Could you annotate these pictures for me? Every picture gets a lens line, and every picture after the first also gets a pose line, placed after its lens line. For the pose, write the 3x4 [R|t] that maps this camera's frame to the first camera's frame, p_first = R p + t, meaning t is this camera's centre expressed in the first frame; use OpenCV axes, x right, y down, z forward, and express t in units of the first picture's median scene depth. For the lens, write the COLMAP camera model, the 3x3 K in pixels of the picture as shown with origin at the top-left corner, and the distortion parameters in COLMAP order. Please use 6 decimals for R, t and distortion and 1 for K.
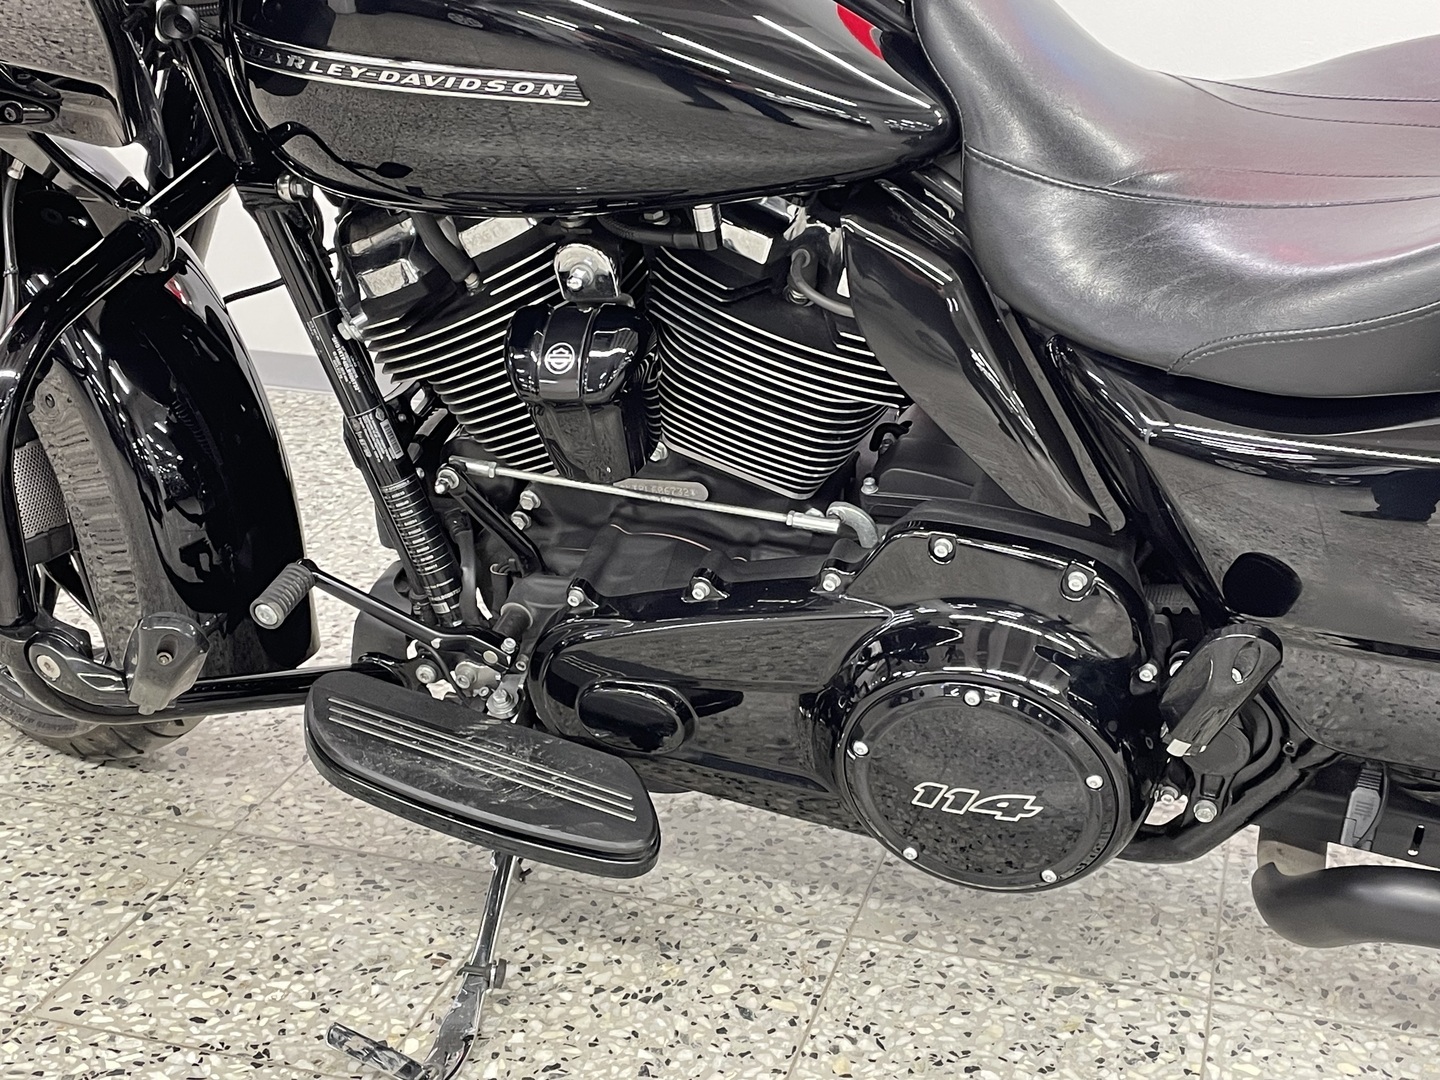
lens RADIAL K [[1879.2, 0, 710.8], [0, 1879.2, 542.2], [0, 0, 1]] dist [0.053819, 0.000000]
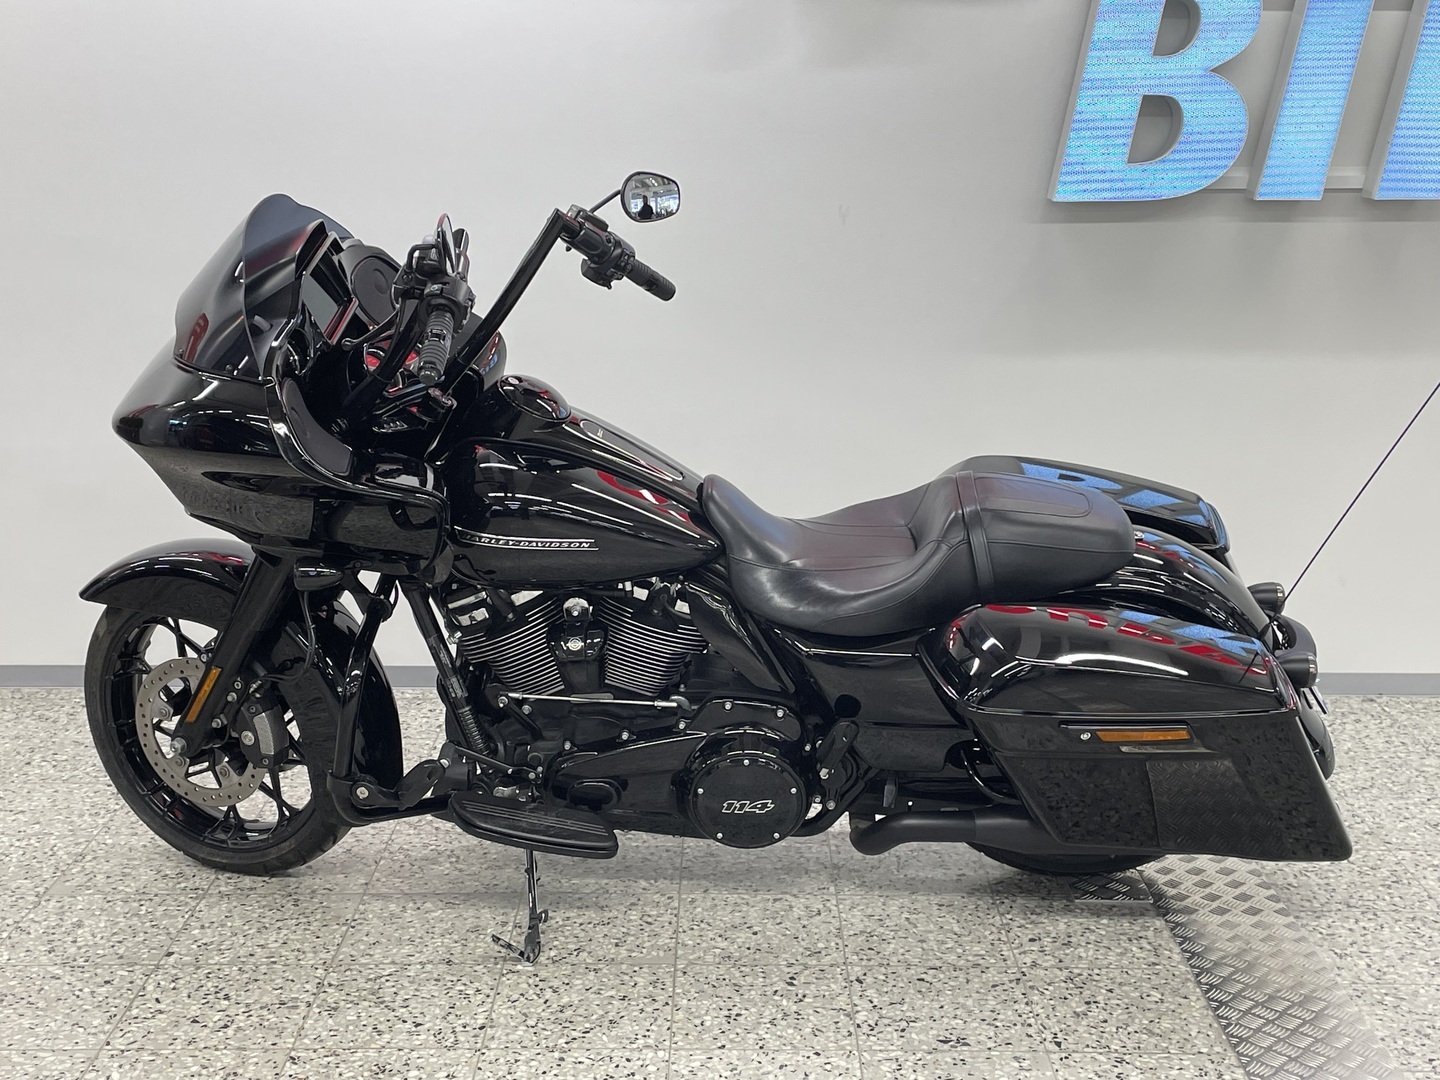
lens RADIAL K [[1879.2, 0, 728.4], [0, 1879.2, 538.2], [0, 0, 1]] dist [0.053819, 0.000000]
pose [[0.953128, -0.060695, 0.296418, -0.582013], [0.104185, 0.985599, -0.133192, 0.111711], [-0.284065, 0.157832, 0.945725, -1.366408]]
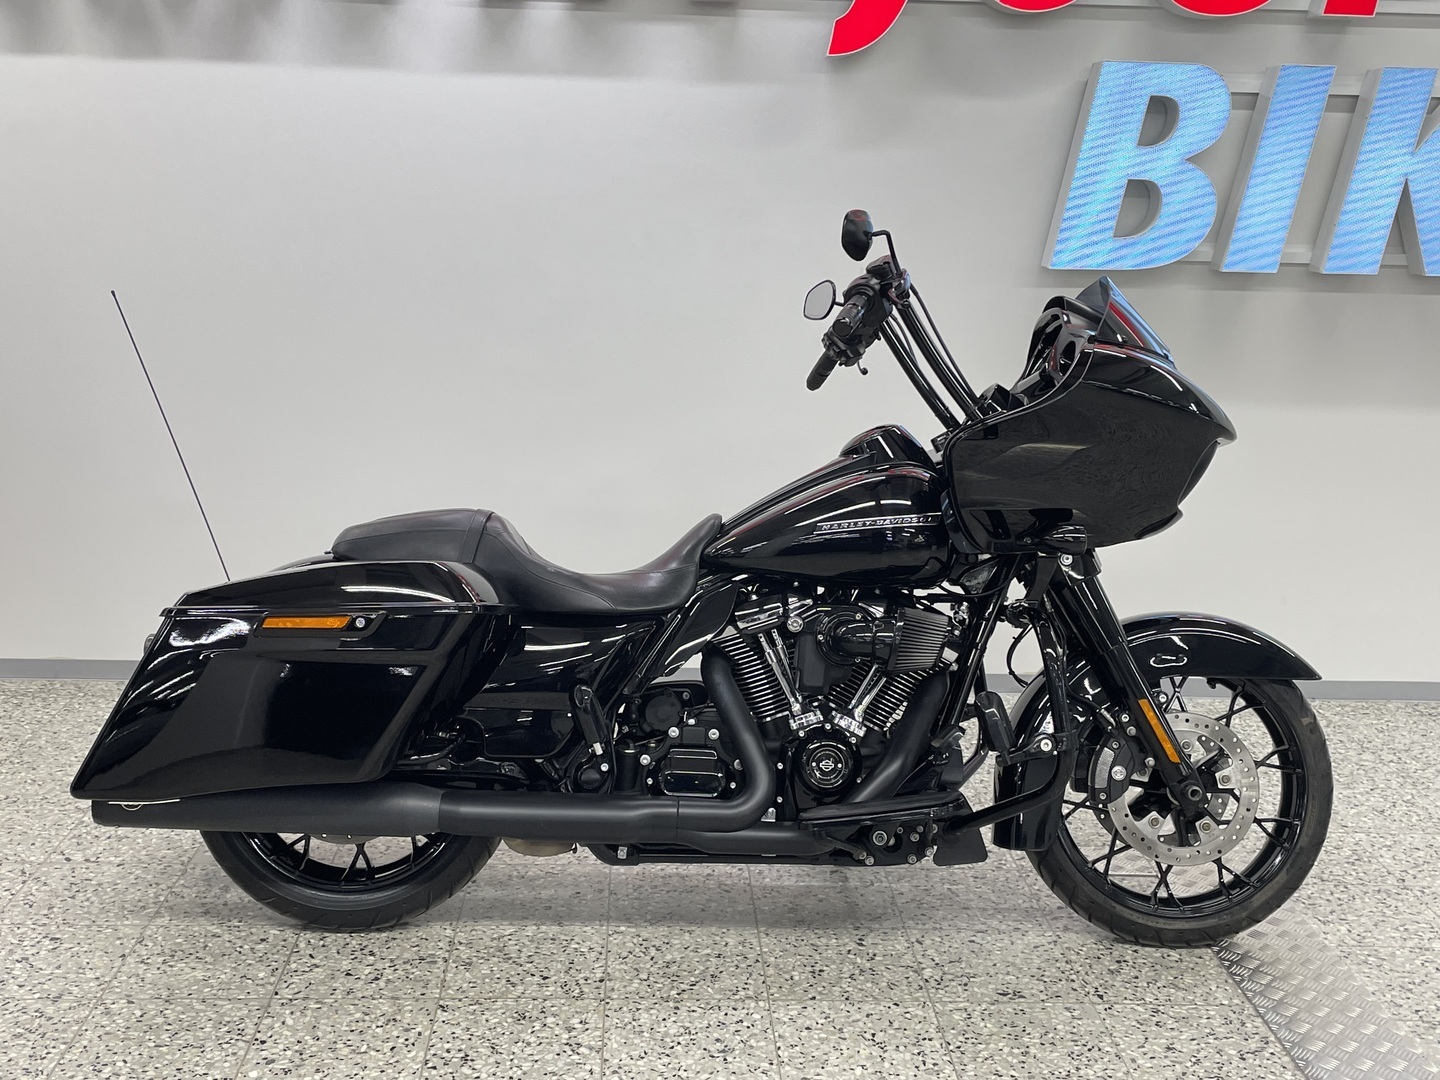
lens RADIAL K [[1679.1, 0, 717.7], [0, 1679.1, 534.5], [0, 0, 1]] dist [0.051378, 0.000000]
pose [[0.938769, -0.043280, 0.341818, -0.835191], [0.096403, 0.985450, -0.139984, 0.093472], [-0.330786, 0.164365, 0.929282, -1.358938]]
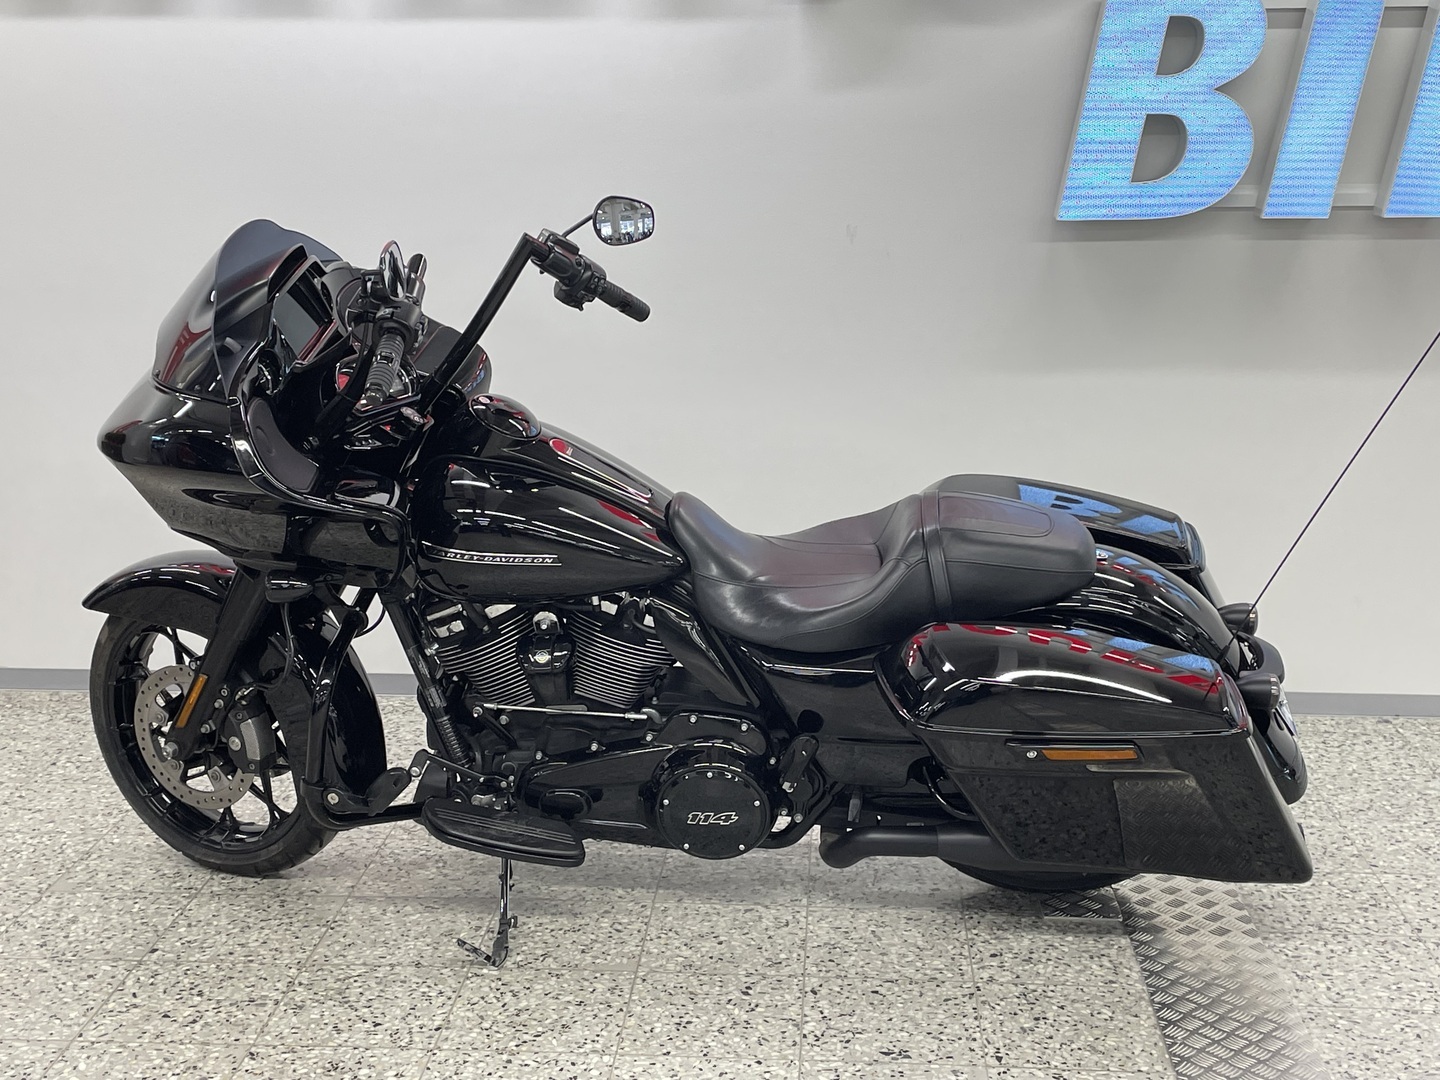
lens RADIAL K [[1879.2, 0, 723.4], [0, 1879.2, 537.8], [0, 0, 1]] dist [0.053819, 0.000000]
pose [[0.970748, -0.051747, 0.234460, -0.407697], [0.087297, 0.985737, -0.143878, 0.125987], [-0.223671, 0.160137, 0.961420, -1.462737]]
